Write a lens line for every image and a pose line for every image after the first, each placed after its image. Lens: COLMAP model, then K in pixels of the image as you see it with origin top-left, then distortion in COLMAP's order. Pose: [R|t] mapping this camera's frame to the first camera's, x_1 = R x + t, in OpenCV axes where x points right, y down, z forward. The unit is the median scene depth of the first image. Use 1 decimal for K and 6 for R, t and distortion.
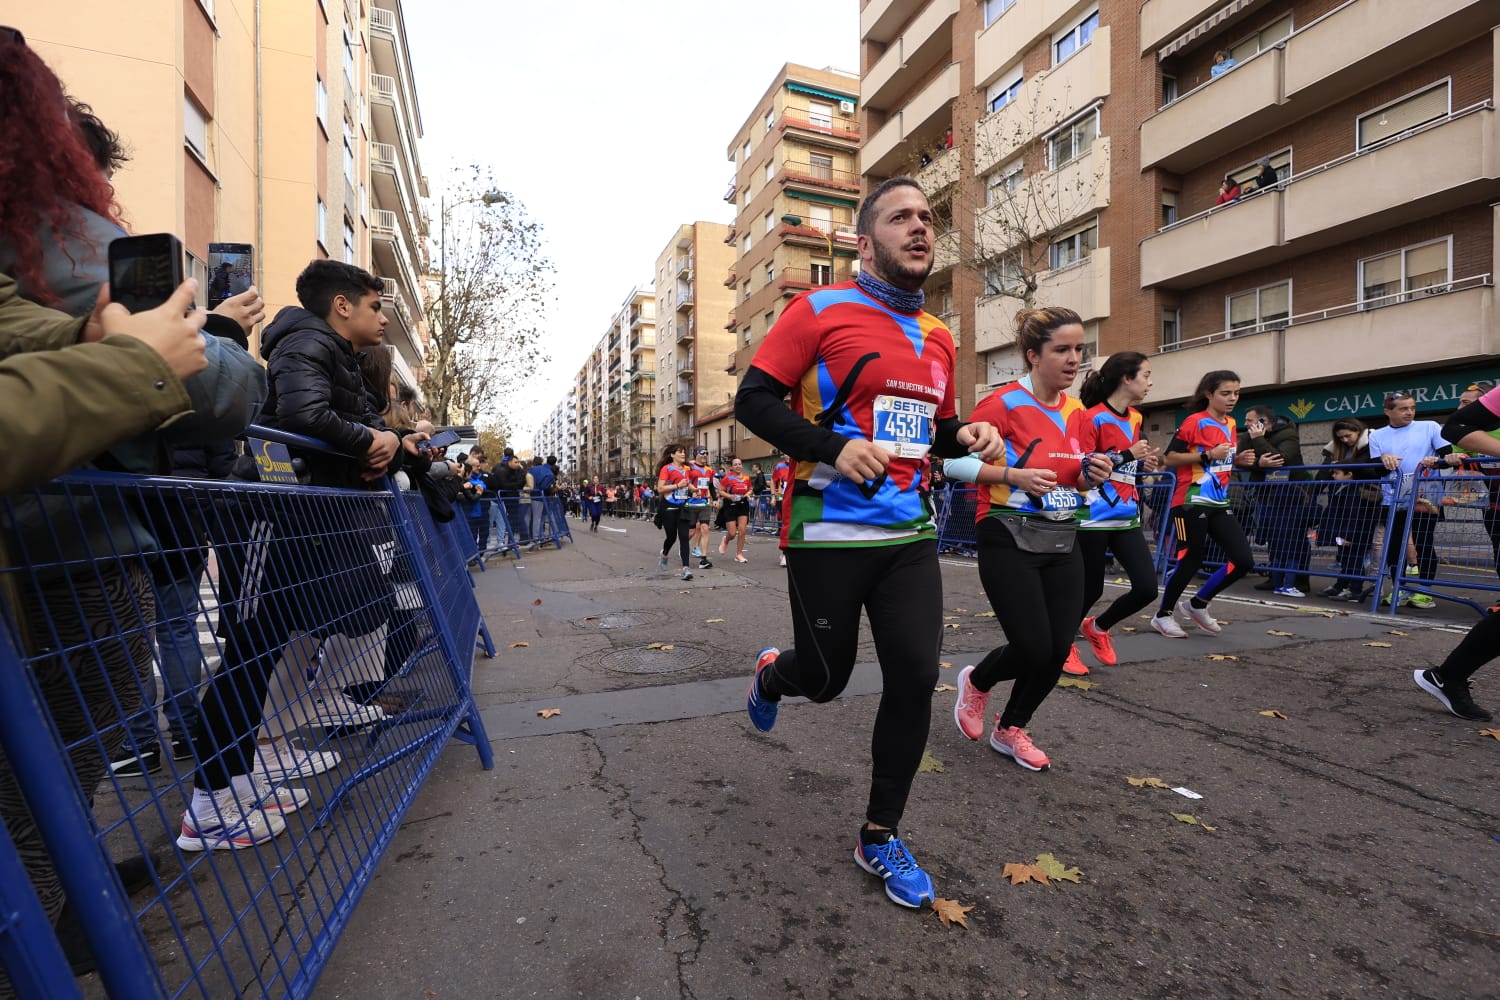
lens RADIAL K [[721.8, 0, 759.1], [0, 721.8, 497.0], [0, 0, 1]] dist [-0.001305, 0.000392]
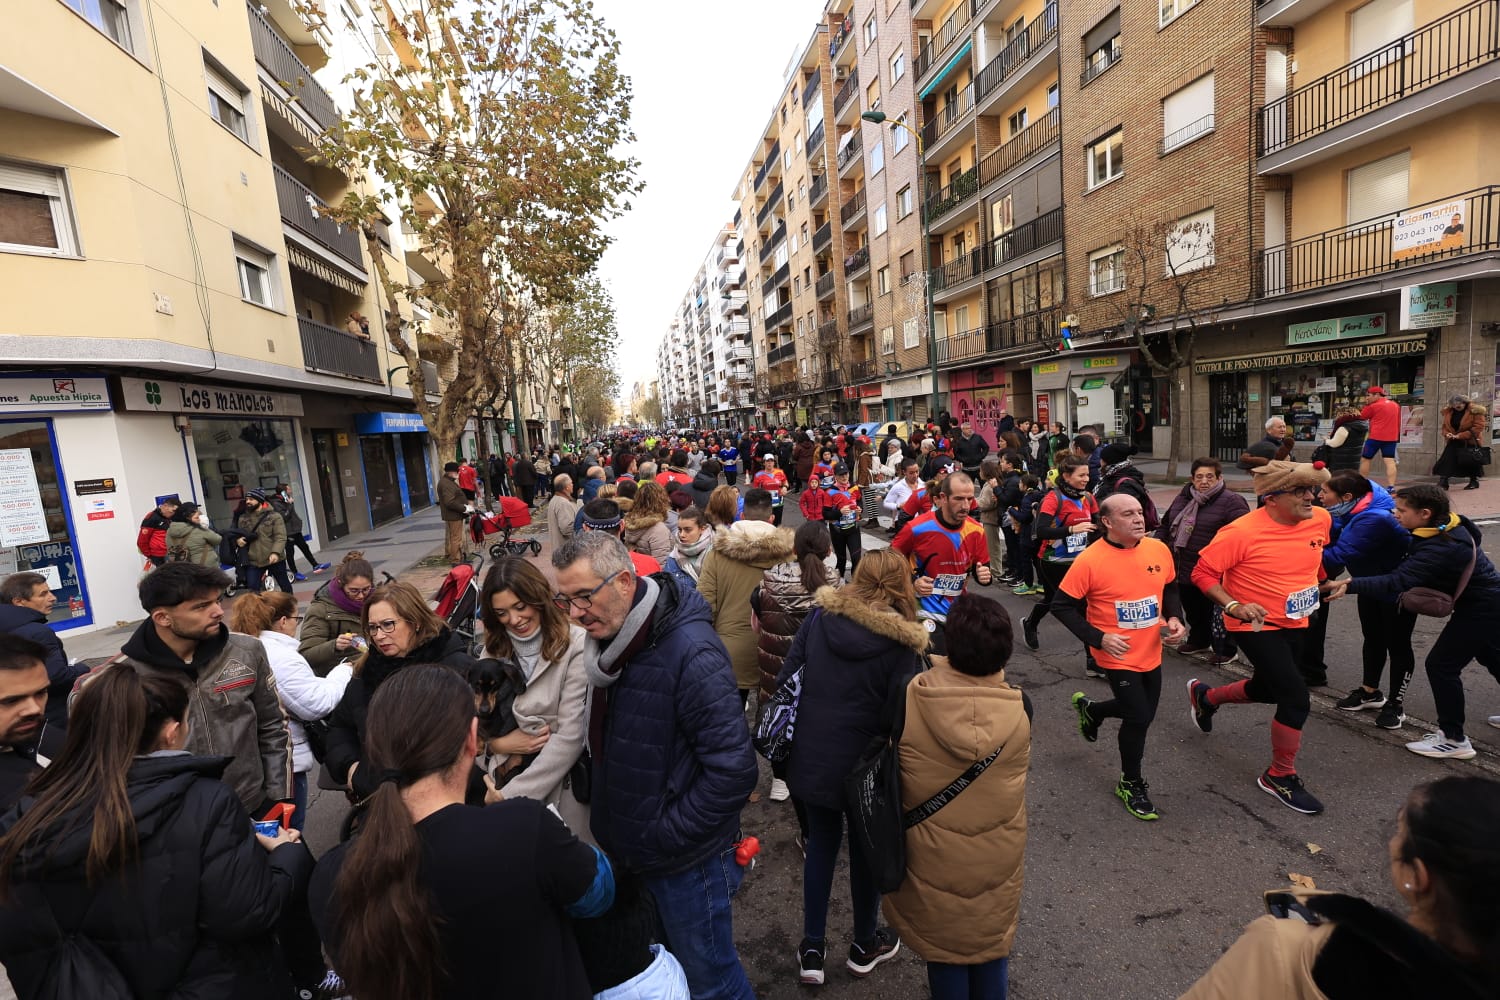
lens RADIAL K [[691.8, 0, 750.0], [0, 691.8, 500.0], [0, 0, 1]] dist [-0.000060, 0.001168]
pose [[0.983942, -0.043977, -0.172988, -1.086845], [0.063464, 0.992038, 0.108780, -0.026583], [0.166827, -0.118012, 0.978898, 3.205160]]
